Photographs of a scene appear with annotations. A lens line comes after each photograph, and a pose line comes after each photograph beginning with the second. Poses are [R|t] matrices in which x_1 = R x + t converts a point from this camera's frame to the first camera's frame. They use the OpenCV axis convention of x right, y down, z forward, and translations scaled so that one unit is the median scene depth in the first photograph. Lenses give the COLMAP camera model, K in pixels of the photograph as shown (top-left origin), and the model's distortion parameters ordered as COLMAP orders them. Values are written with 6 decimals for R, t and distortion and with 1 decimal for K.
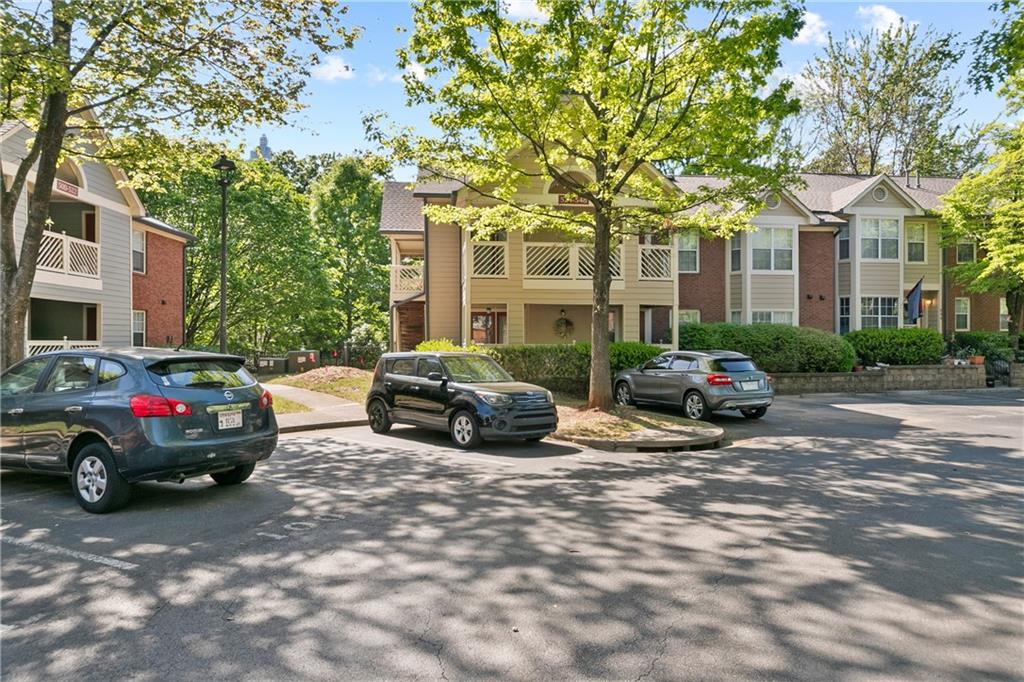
lens RADIAL K [[609.3, 0, 511.8], [0, 609.3, 340.0], [0, 0, 1]] dist [0.010339, -0.000746]
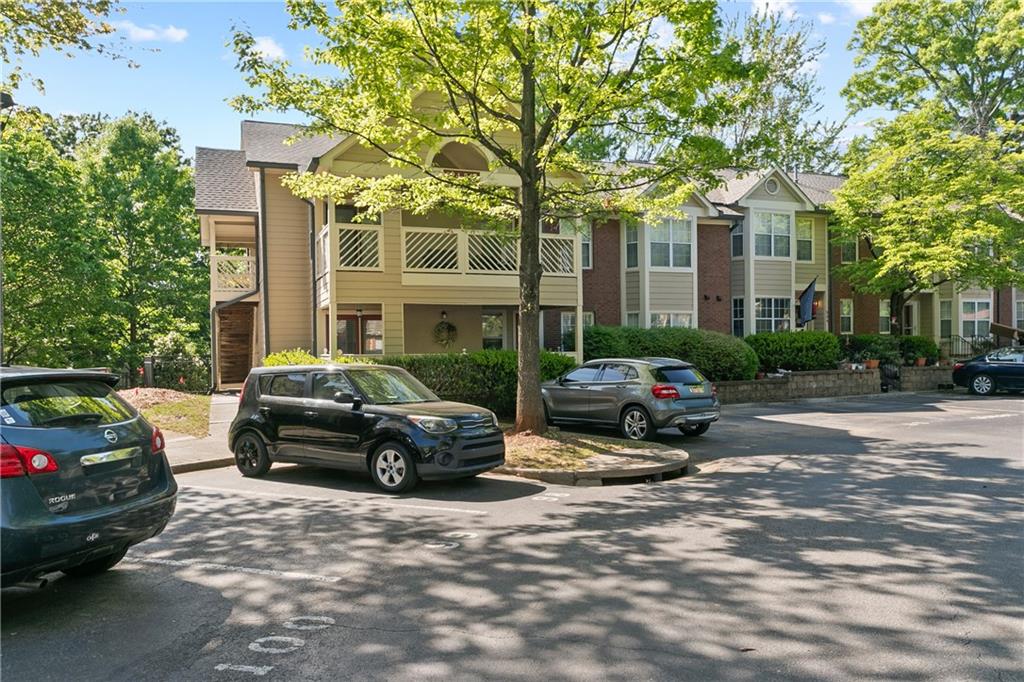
lens RADIAL K [[701.3, 0, 472.9], [0, 701.3, 355.7], [0, 0, 1]] dist [0.007572, -0.002403]
pose [[0.976022, -0.015101, 0.217146, -0.089875], [0.013783, 0.999876, 0.007584, 0.003009], [-0.217234, -0.004410, 0.976110, 0.079078]]
